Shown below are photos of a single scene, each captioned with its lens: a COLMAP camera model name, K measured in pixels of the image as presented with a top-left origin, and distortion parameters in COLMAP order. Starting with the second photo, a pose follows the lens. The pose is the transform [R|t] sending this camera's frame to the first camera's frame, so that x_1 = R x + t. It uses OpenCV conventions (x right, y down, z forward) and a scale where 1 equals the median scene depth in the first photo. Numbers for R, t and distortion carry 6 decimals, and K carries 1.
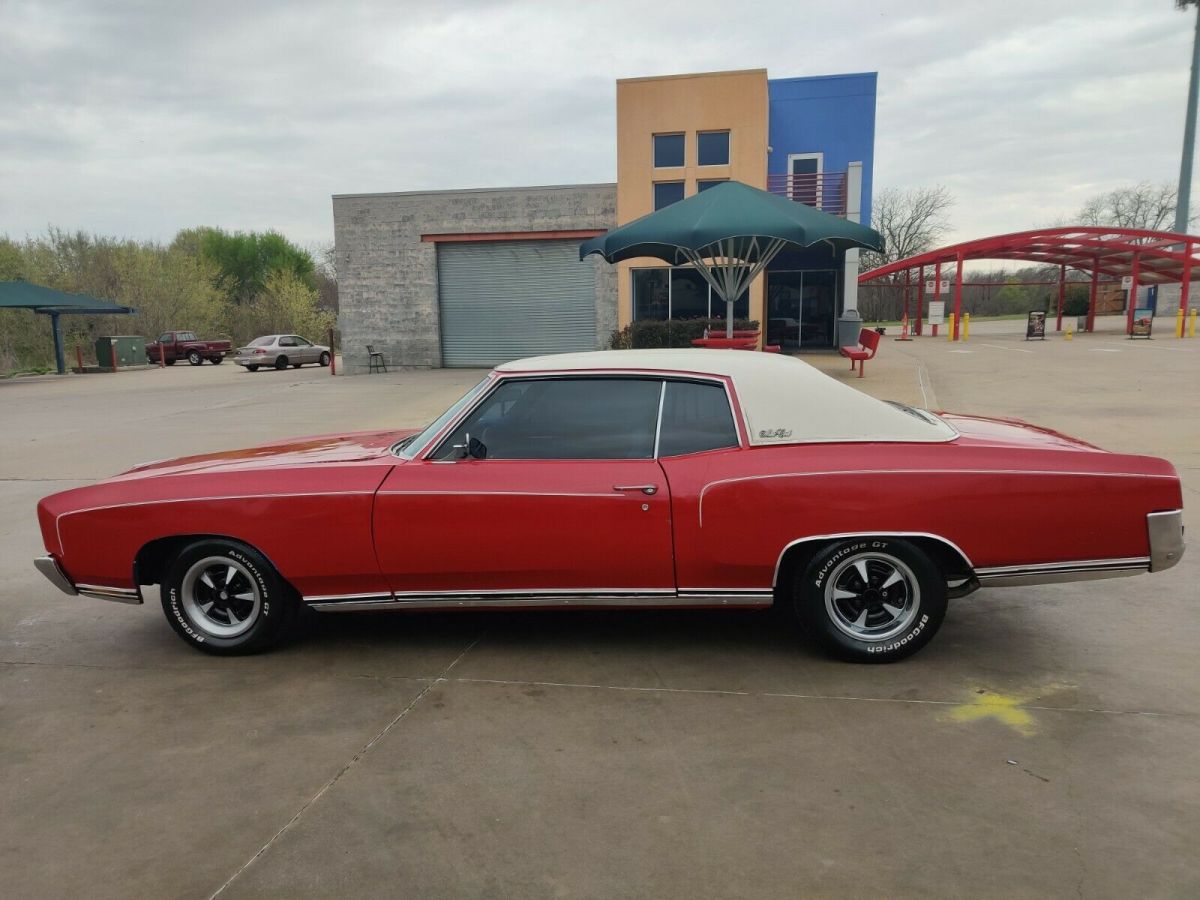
lens RADIAL K [[894.7, 0, 600.0], [0, 894.7, 450.0], [0, 0, 1]] dist [0.008531, 0.001284]
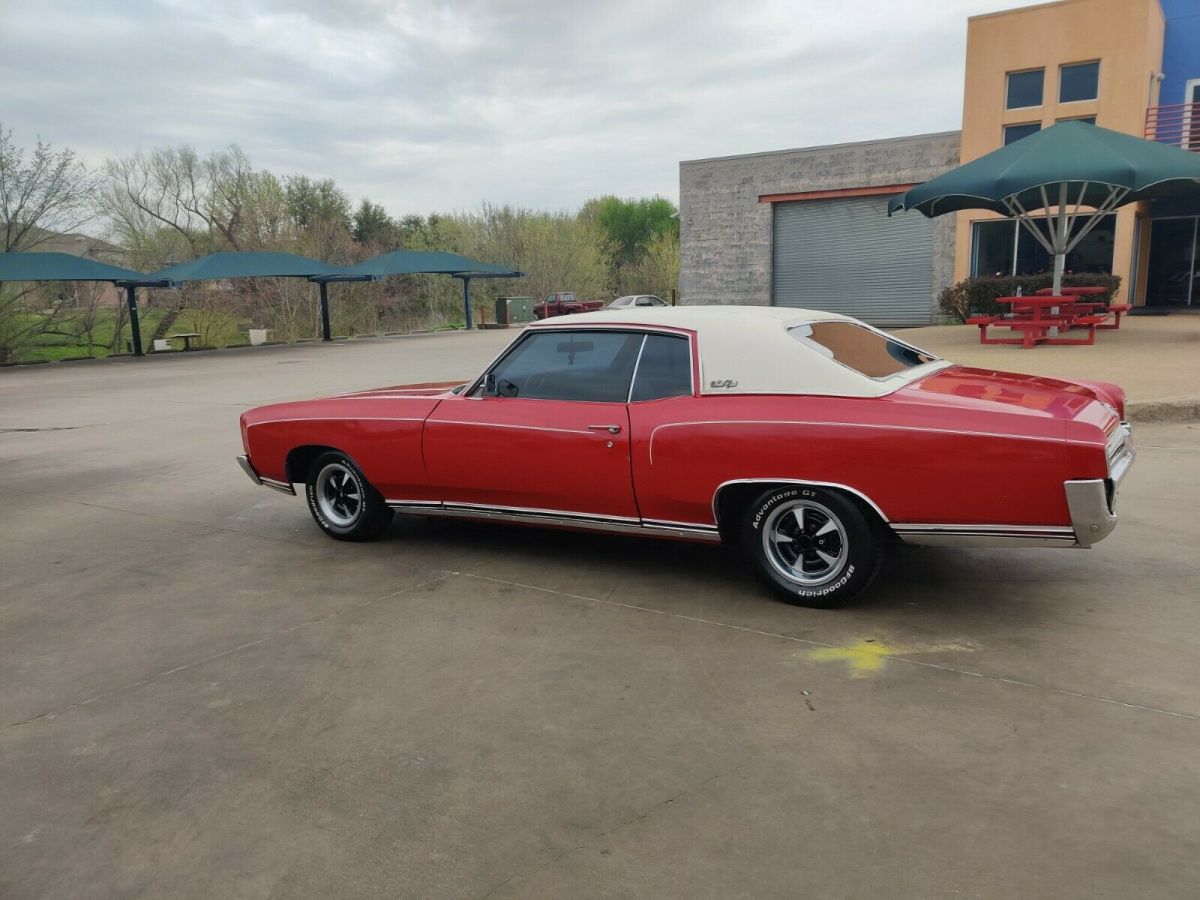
lens RADIAL K [[891.8, 0, 618.3], [0, 891.8, 442.8], [0, 0, 1]] dist [0.006040, -0.001005]
pose [[0.918605, 0.060607, -0.390503, 0.456239], [-0.046129, 0.997859, 0.046359, 0.007681], [0.392477, -0.024572, 0.919434, -0.040686]]
